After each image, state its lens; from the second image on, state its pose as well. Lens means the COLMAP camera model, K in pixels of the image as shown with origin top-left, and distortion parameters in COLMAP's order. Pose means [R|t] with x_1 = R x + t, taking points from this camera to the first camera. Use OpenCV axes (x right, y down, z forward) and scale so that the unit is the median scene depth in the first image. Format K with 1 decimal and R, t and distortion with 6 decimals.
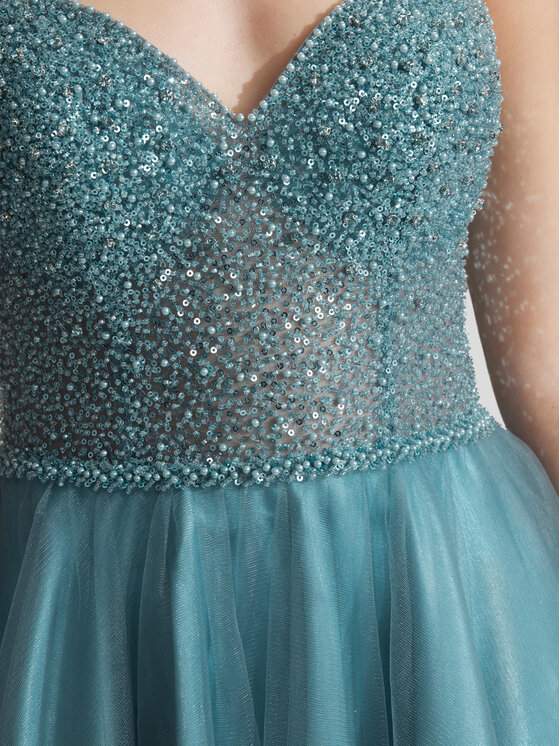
lens RADIAL K [[1460.7, 0, 280.0], [0, 1460.7, 373.0], [0, 0, 1]] dist [-0.032080, -0.110883]
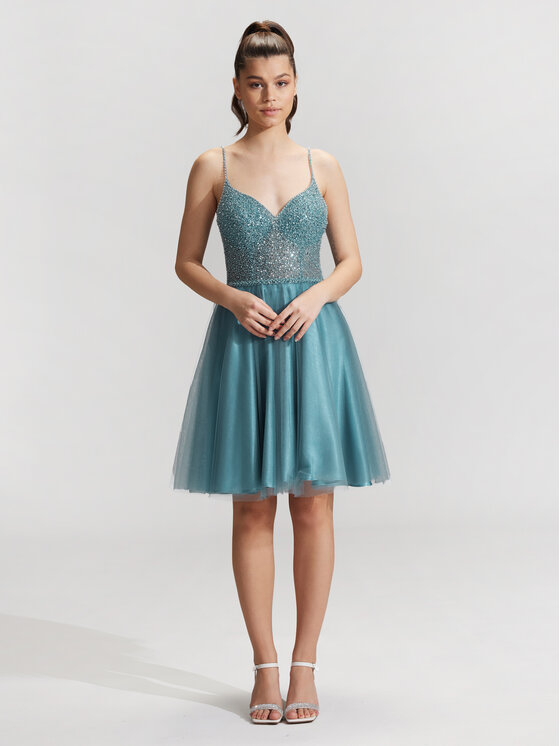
lens RADIAL K [[1315.5, 0, 280.0], [0, 1315.5, 373.0], [0, 0, 1]] dist [0.005336, 0.001526]
pose [[0.999425, 0.033812, -0.002393, 0.027938], [-0.033882, 0.998592, -0.040813, 0.747607], [0.001010, 0.040871, 0.999164, -4.755595]]
